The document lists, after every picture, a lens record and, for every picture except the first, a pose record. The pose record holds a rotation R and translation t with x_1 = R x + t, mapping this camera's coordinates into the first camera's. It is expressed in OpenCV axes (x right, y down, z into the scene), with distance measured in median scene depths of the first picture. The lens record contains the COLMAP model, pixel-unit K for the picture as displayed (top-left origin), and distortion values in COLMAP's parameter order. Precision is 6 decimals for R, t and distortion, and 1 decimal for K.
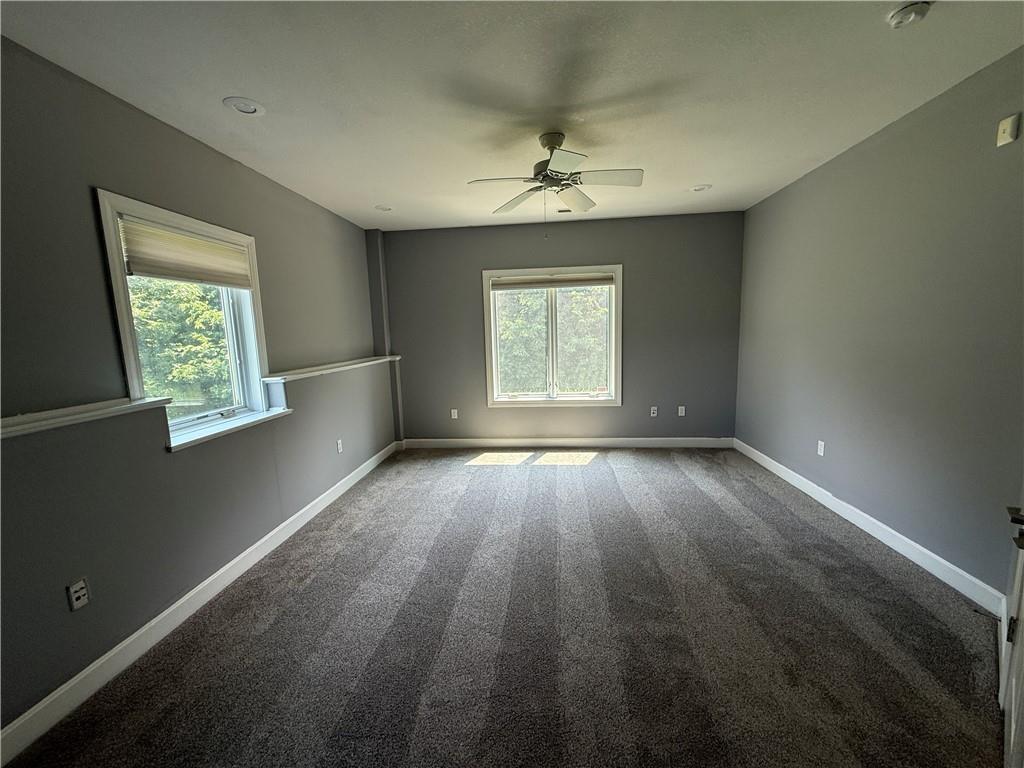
lens RADIAL K [[408.6, 0, 517.2], [0, 408.6, 379.1], [0, 0, 1]] dist [0.000959, -0.000228]
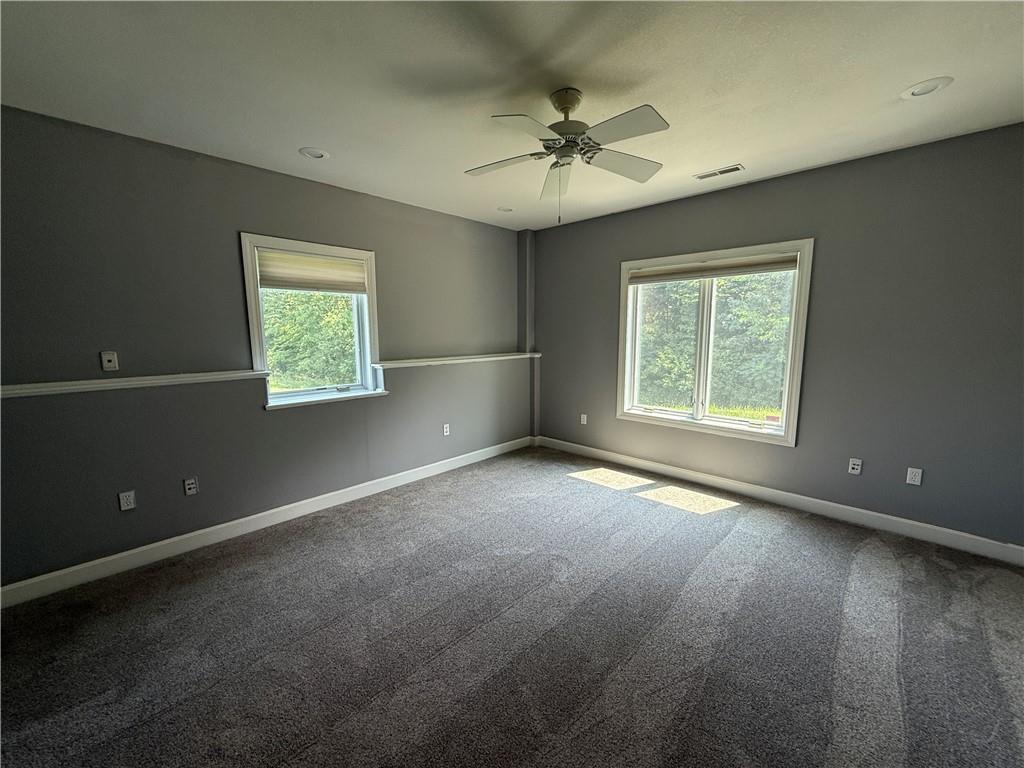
lens RADIAL K [[408.6, 0, 486.2], [0, 408.6, 380.0], [0, 0, 1]] dist [0.000959, -0.000228]
pose [[0.778949, 0.103742, -0.618447, 0.286569], [-0.095934, 0.994326, 0.045963, -0.030098], [0.619706, 0.023528, 0.784481, 0.154706]]
